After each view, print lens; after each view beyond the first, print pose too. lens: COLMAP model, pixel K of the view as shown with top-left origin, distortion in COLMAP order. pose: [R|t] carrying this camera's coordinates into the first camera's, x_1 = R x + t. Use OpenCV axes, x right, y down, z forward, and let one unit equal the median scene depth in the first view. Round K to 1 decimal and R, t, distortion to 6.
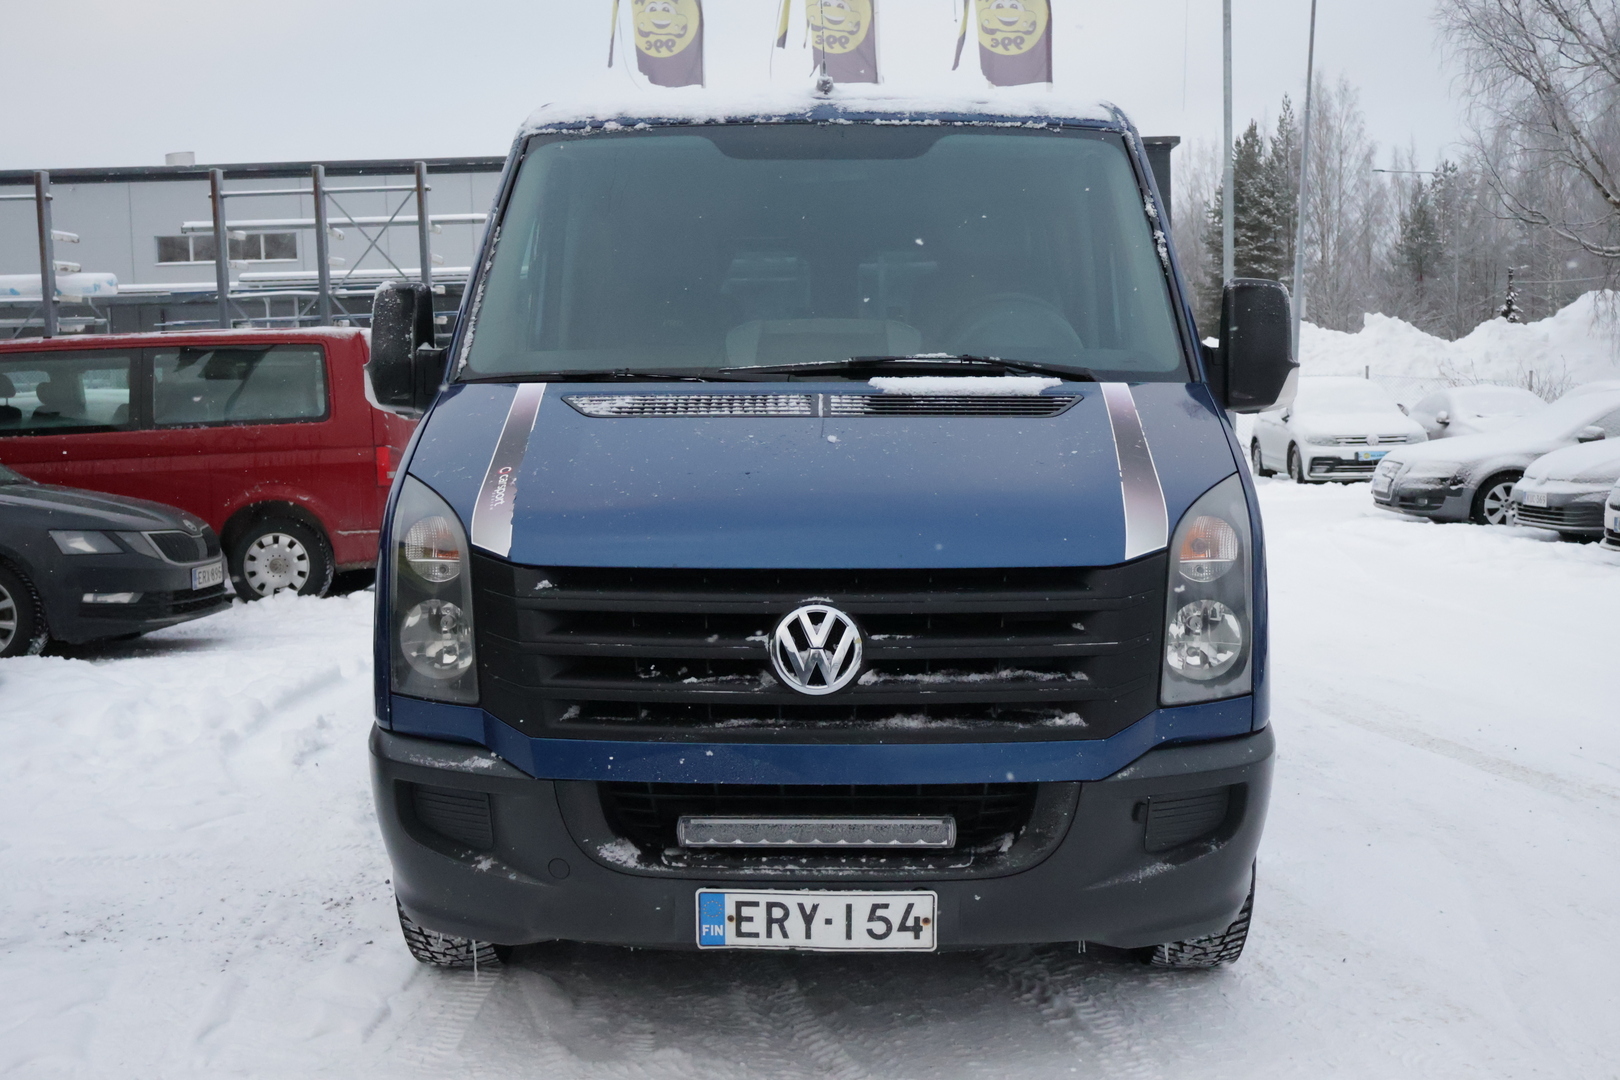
lens RADIAL K [[1741.8, 0, 810.1], [0, 1741.8, 537.2], [0, 0, 1]] dist [0.017590, 0.000000]
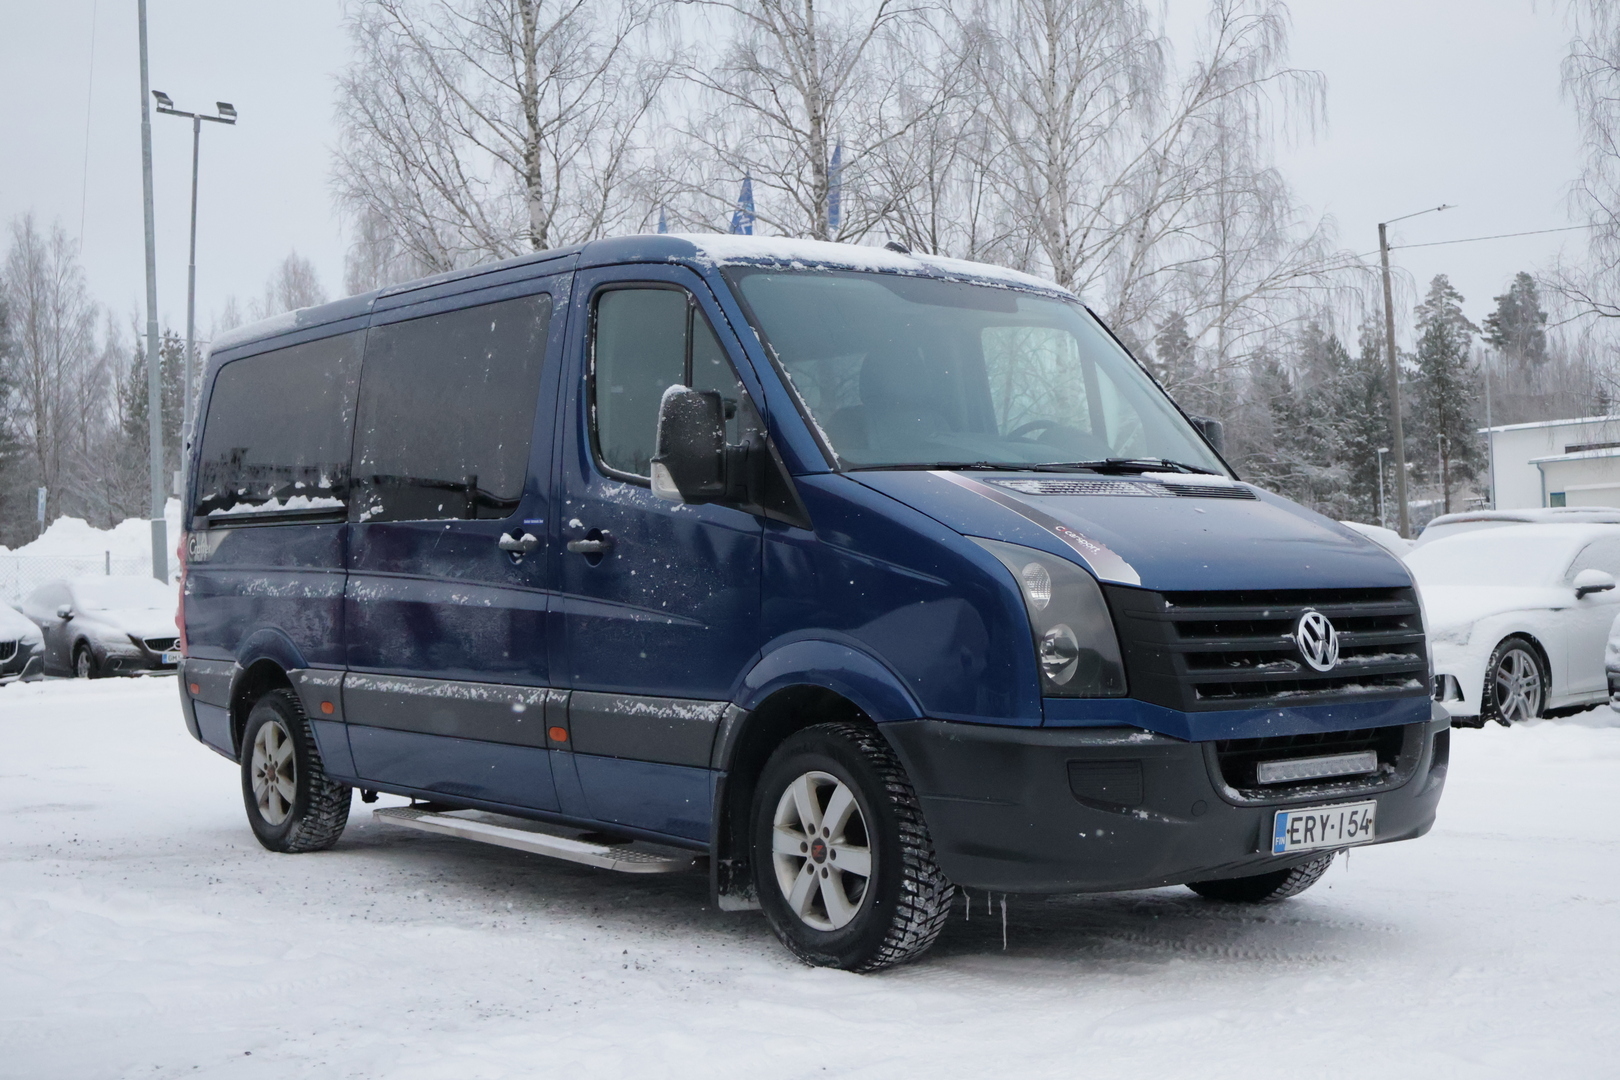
lens RADIAL K [[2127.2, 0, 810.7], [0, 2127.2, 542.4], [0, 0, 1]] dist [0.019423, 0.000000]
pose [[0.749626, 0.006645, 0.661828, -1.508213], [0.068174, 0.993856, -0.087196, 0.108133], [-0.658341, 0.110484, 0.744567, -0.076283]]
